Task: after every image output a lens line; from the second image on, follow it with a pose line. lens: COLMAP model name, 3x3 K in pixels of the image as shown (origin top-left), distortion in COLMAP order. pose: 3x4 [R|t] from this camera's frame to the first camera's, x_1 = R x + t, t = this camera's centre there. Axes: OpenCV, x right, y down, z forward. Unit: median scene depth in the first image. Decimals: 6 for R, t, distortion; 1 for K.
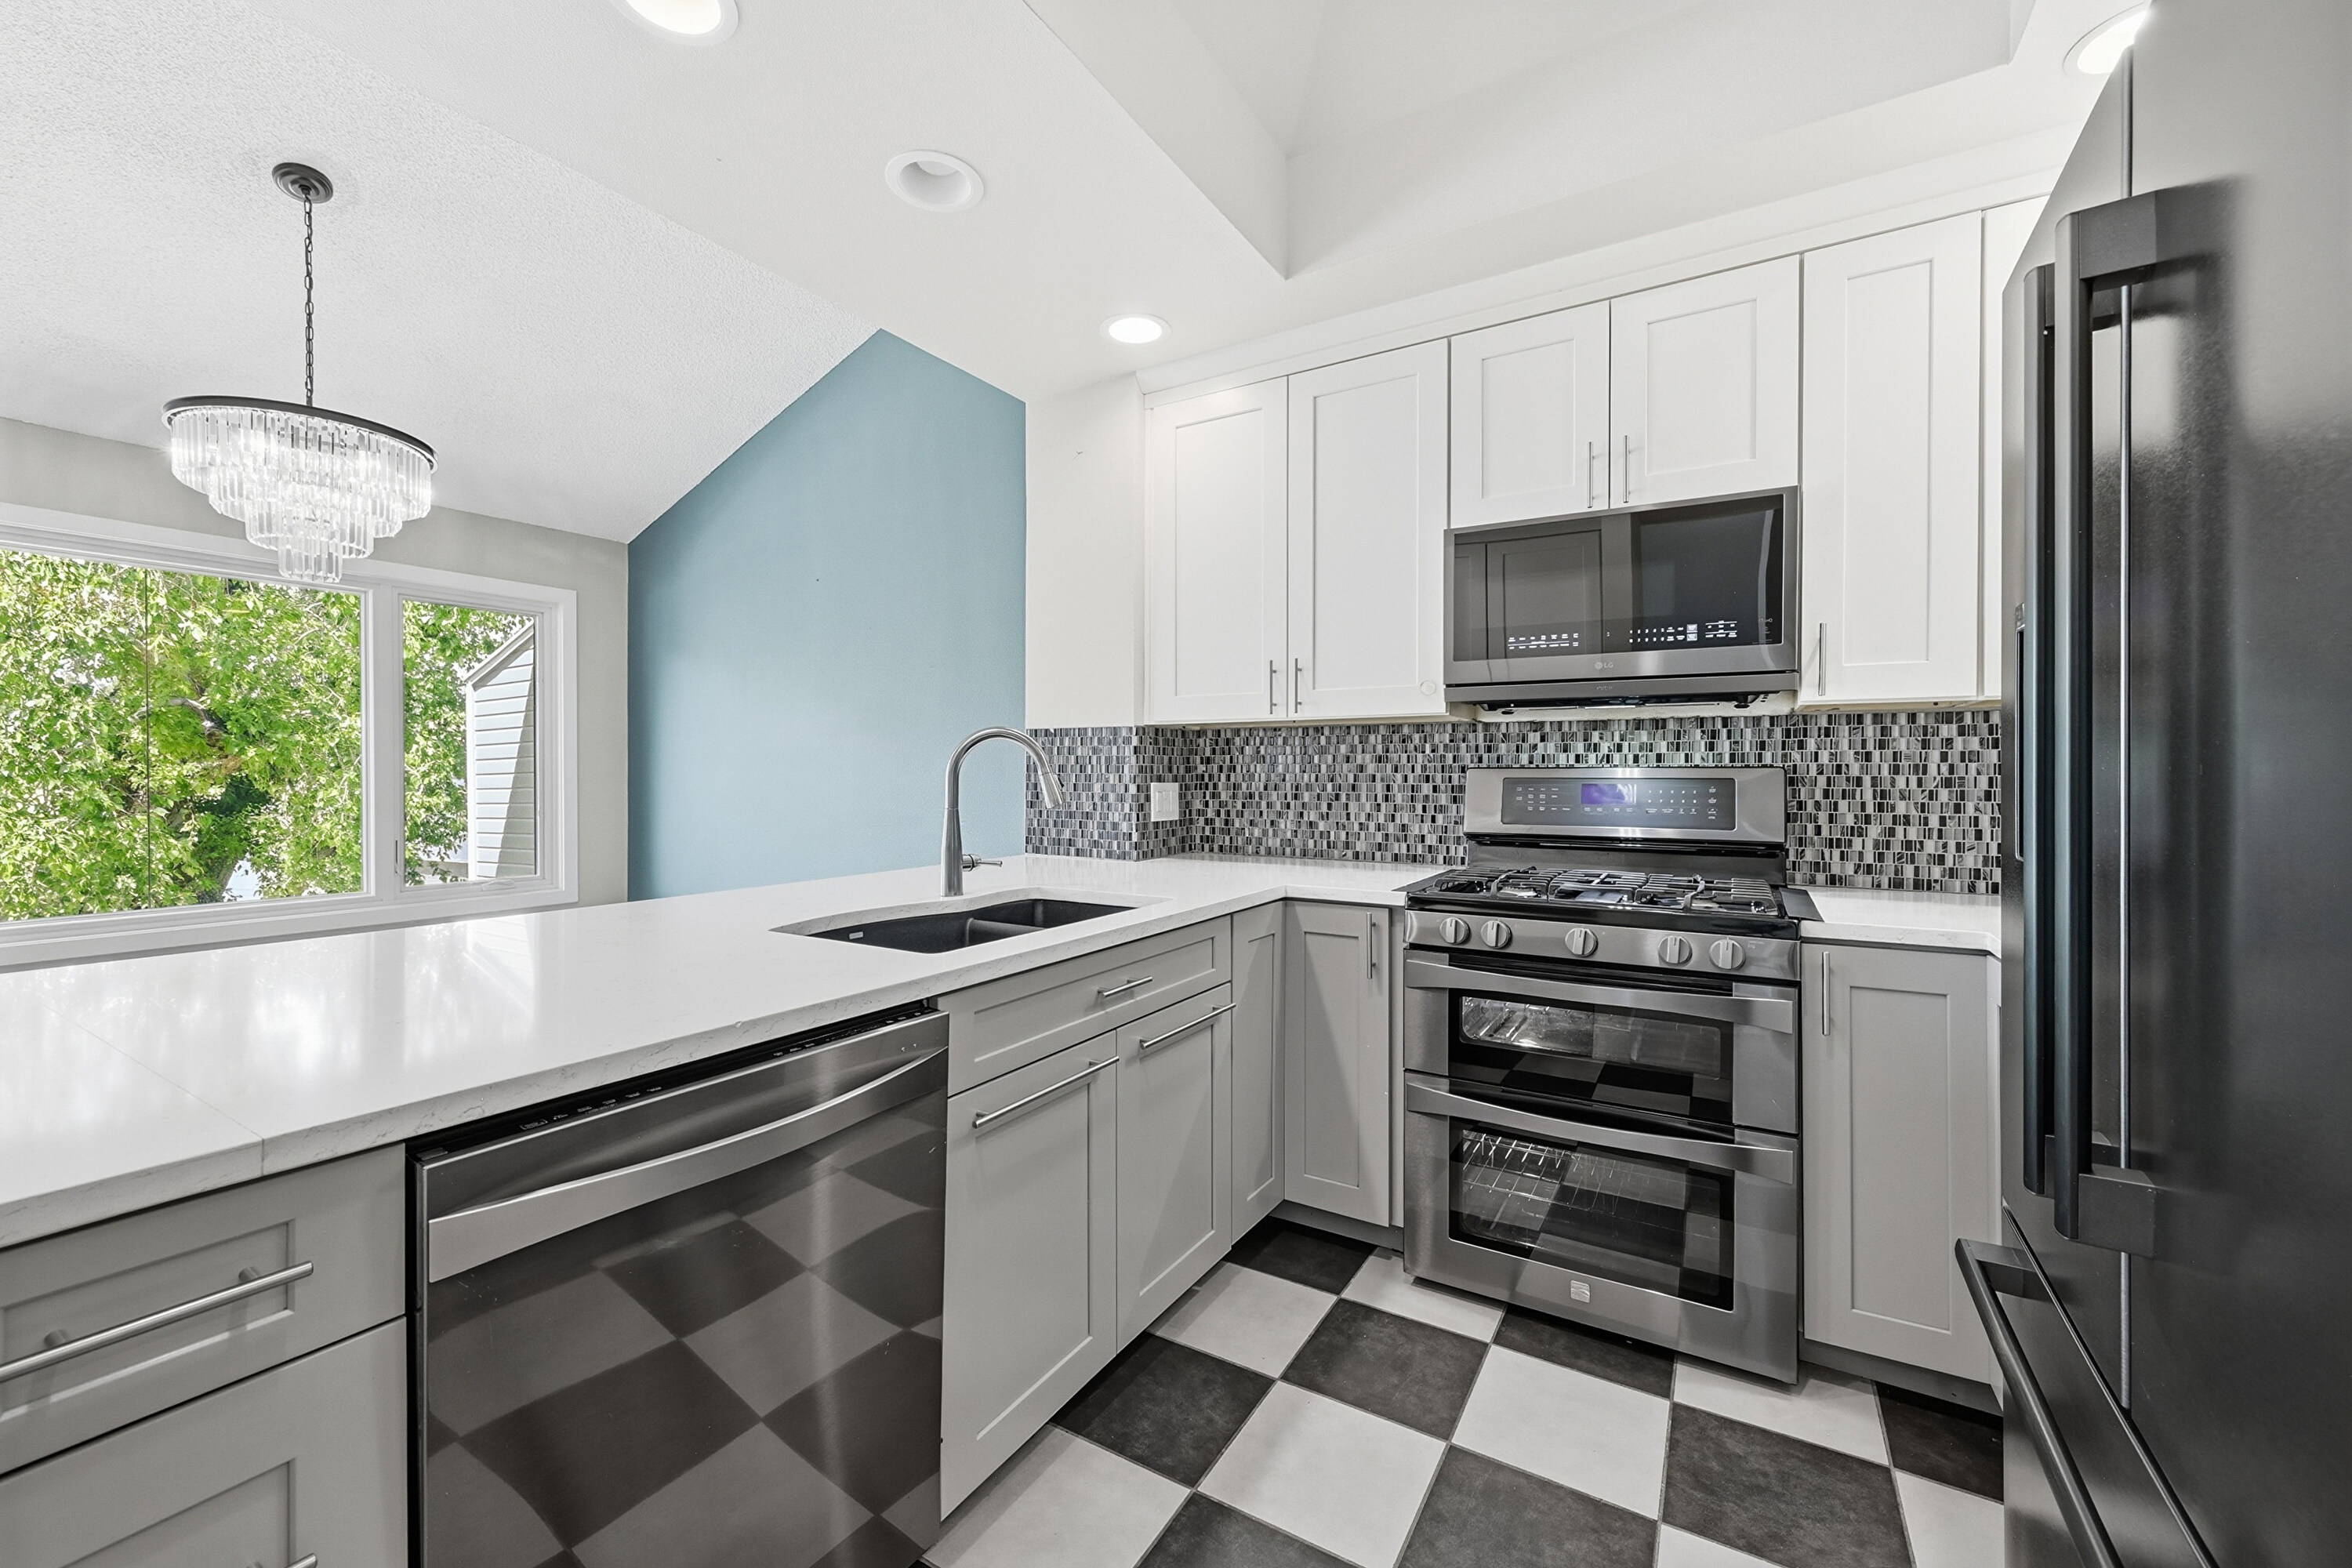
lens RADIAL K [[937.8, 0, 1168.8], [0, 937.8, 773.3], [0, 0, 1]] dist [-0.000156, -0.000013]
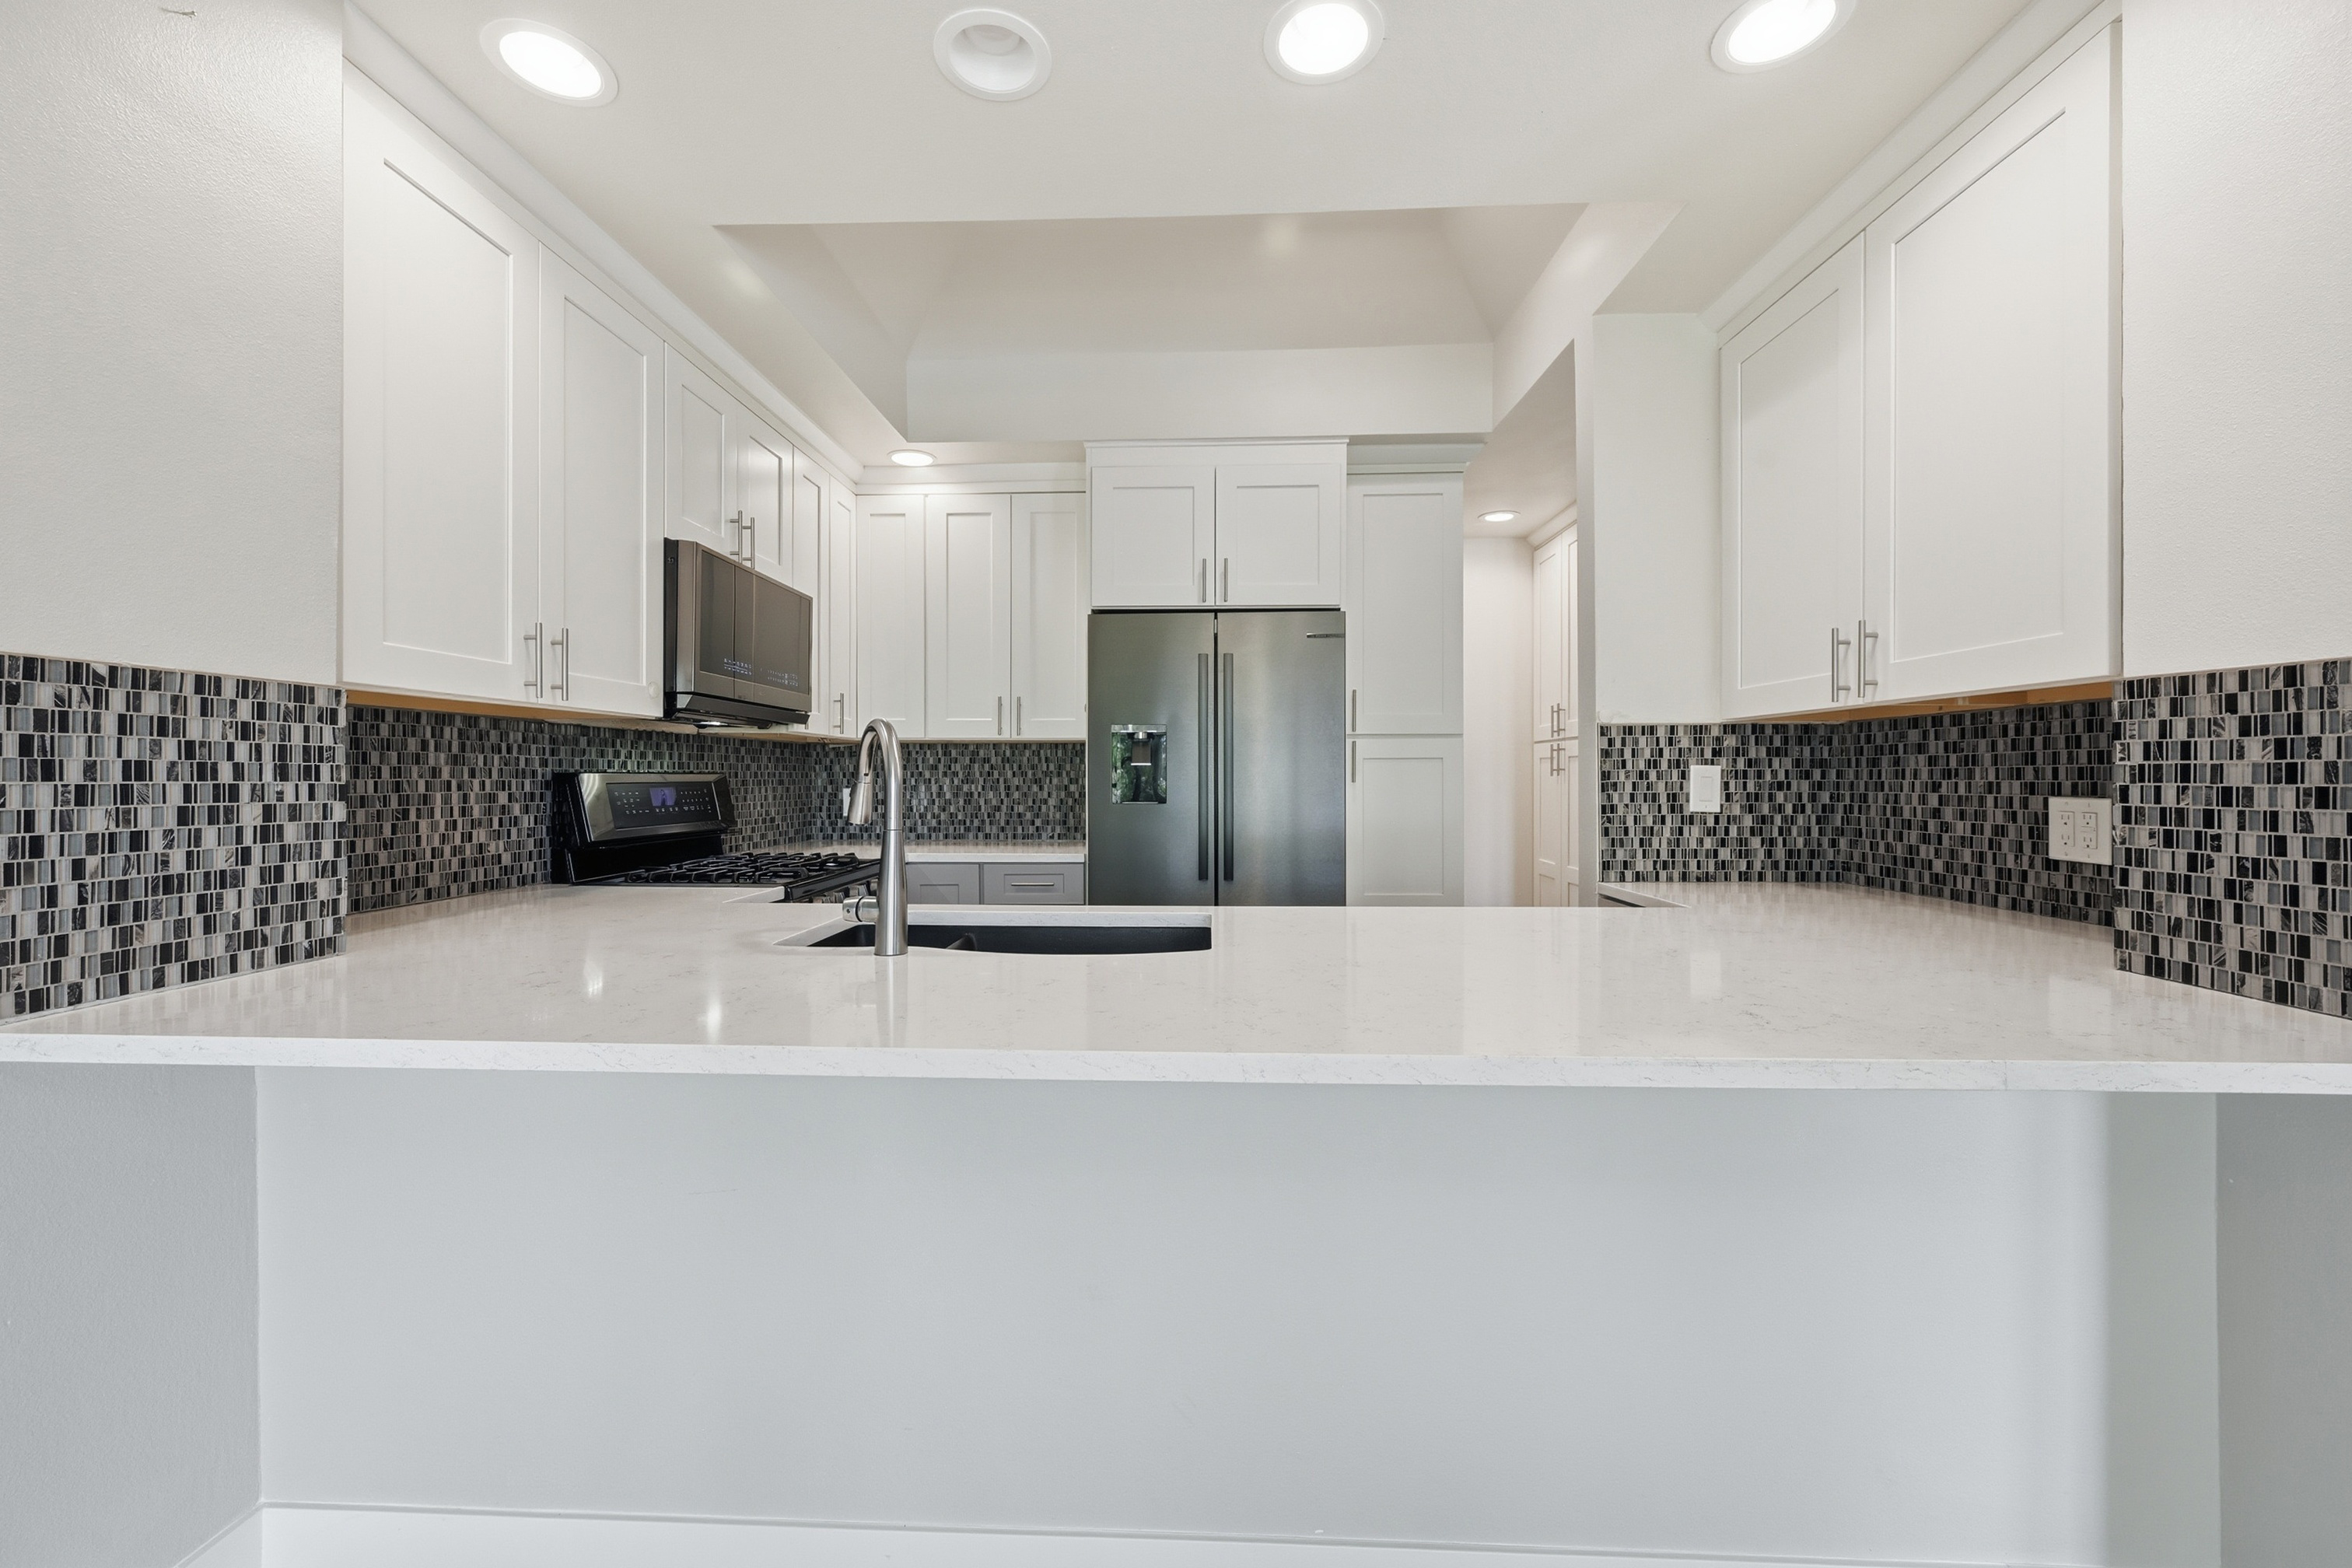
lens RADIAL K [[937.8, 0, 1168.8], [0, 937.8, 773.3], [0, 0, 1]] dist [-0.000156, -0.000013]
pose [[-0.484996, 0.001232, 0.874516, -0.720496], [-0.000818, 0.999998, -0.001863, -0.003762], [-0.874516, -0.001619, -0.484994, 0.880135]]
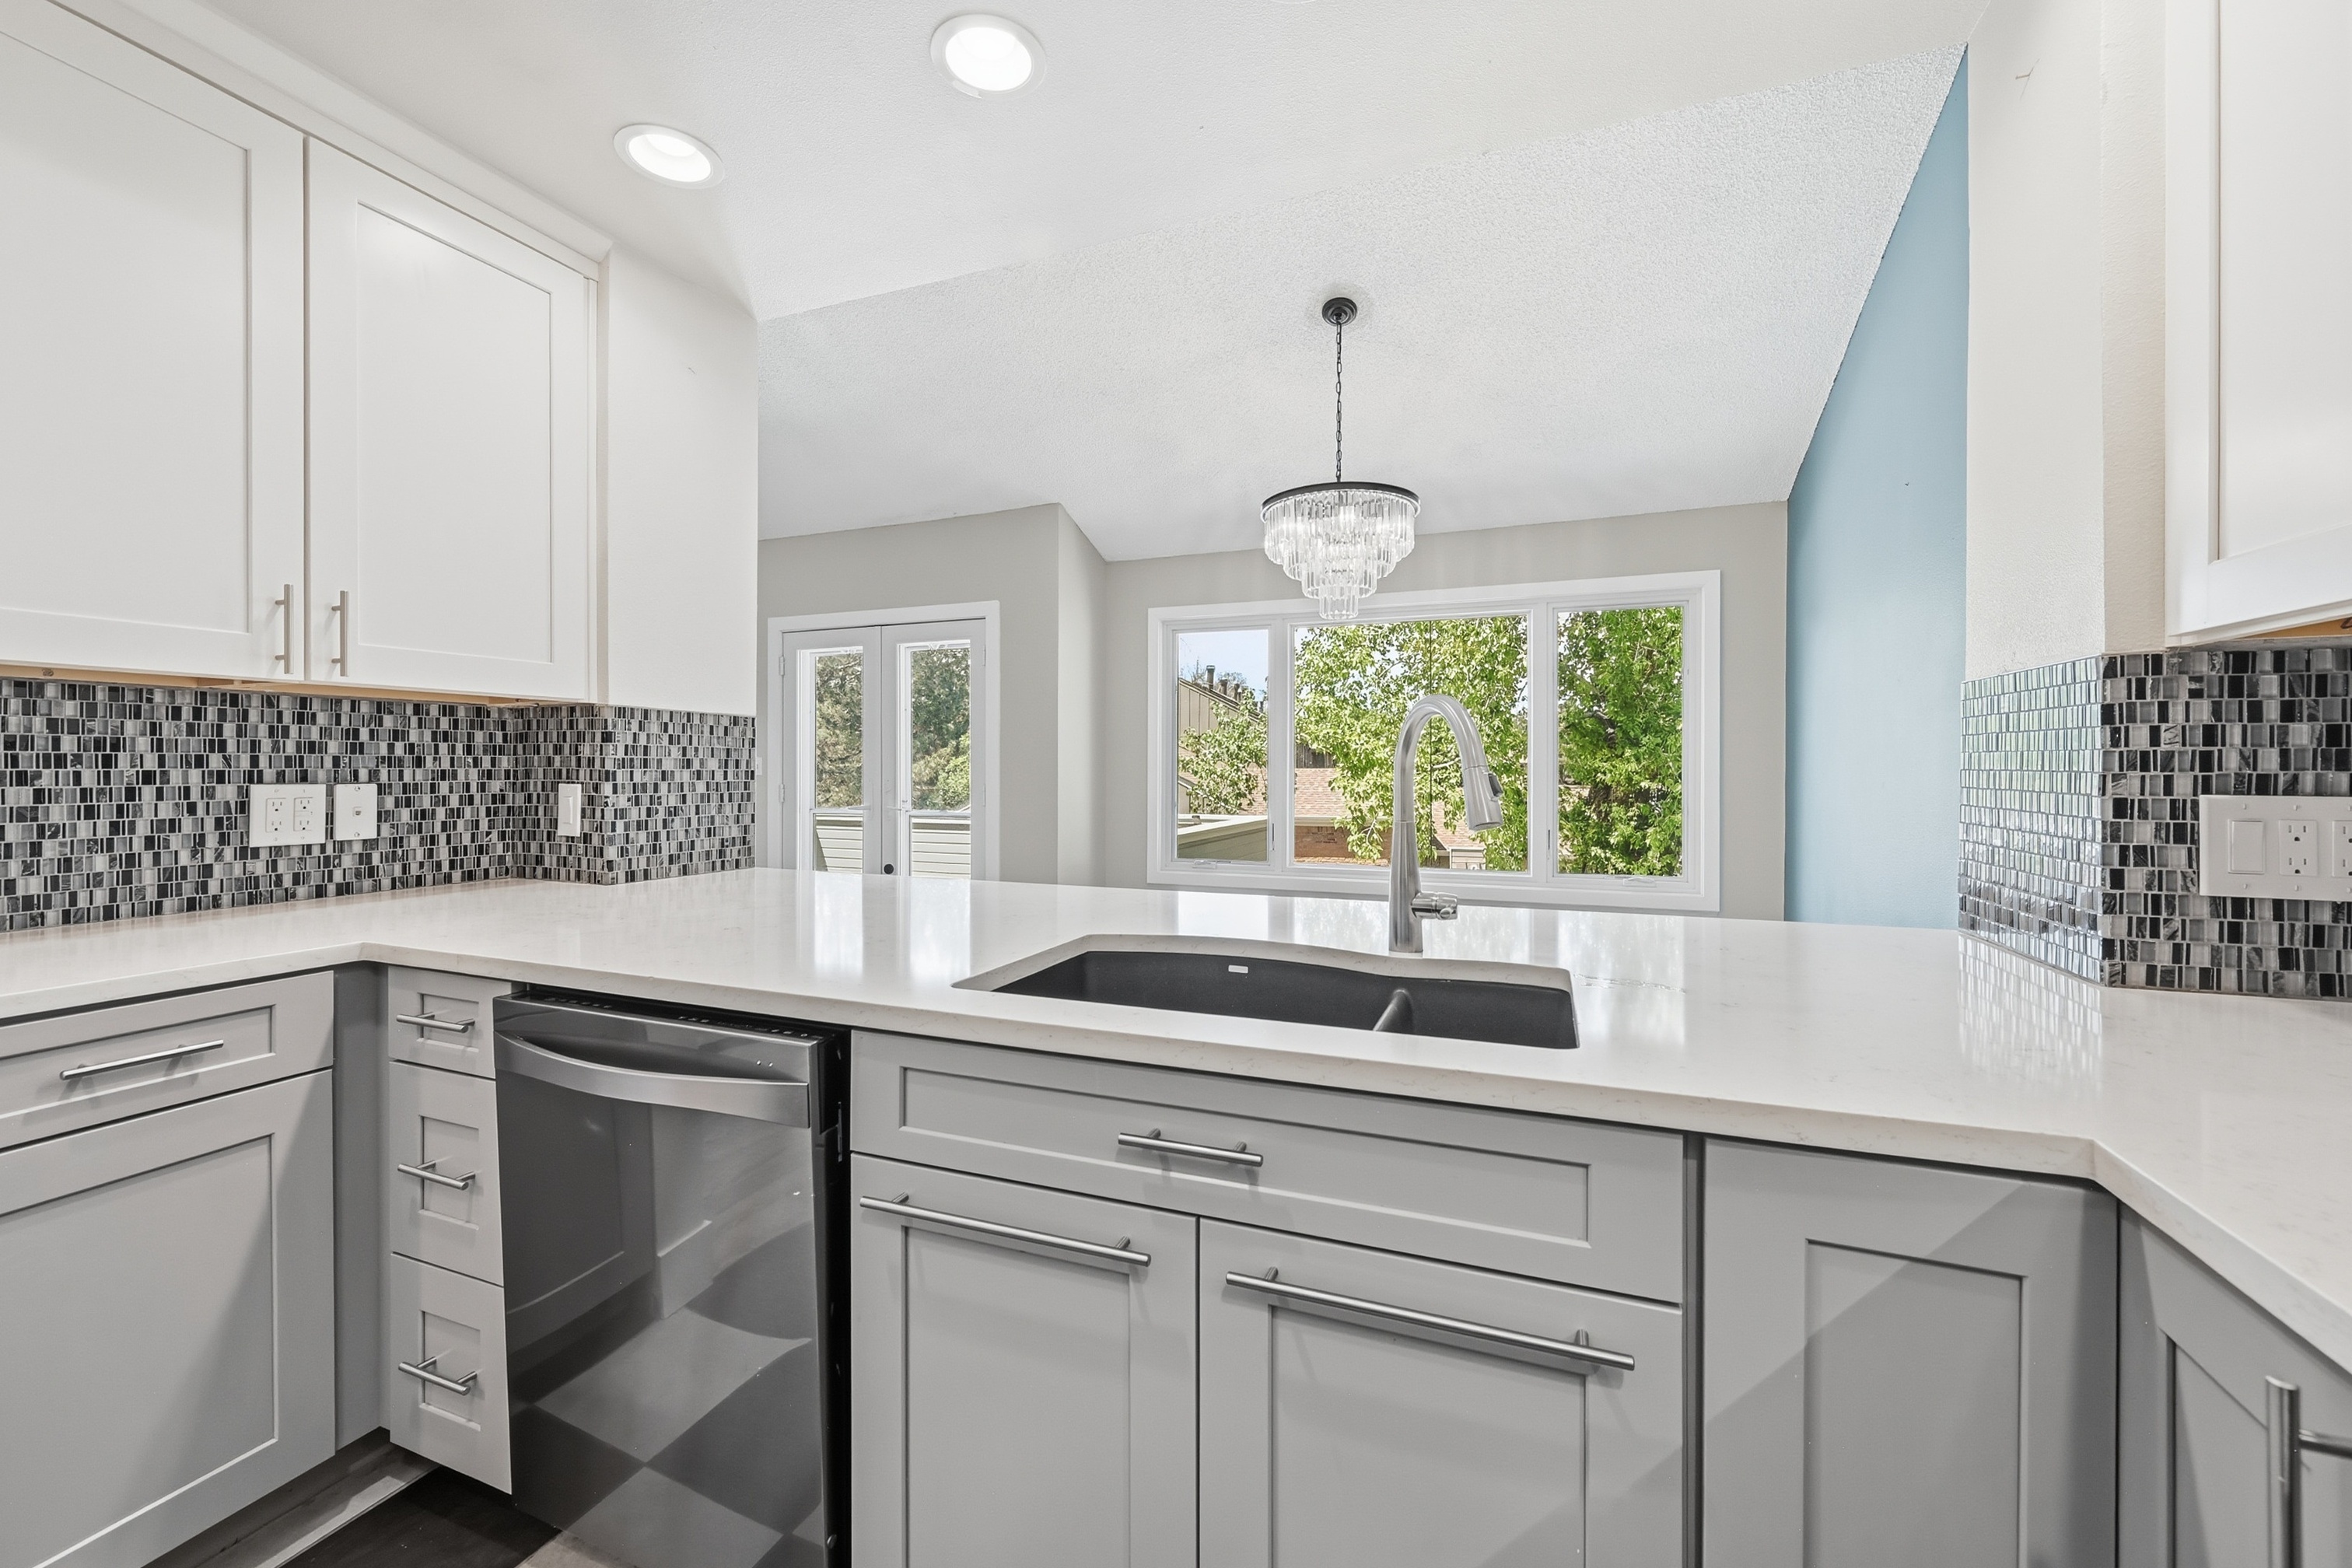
lens RADIAL K [[945.8, 0, 1160.5], [0, 945.8, 770.5], [0, 0, 1]] dist [-0.000467, -0.000046]
pose [[0.163108, 0.001941, -0.986606, 0.312001], [-0.000603, 0.999998, 0.001868, -0.000620], [0.986608, 0.000290, 0.163109, 0.540257]]
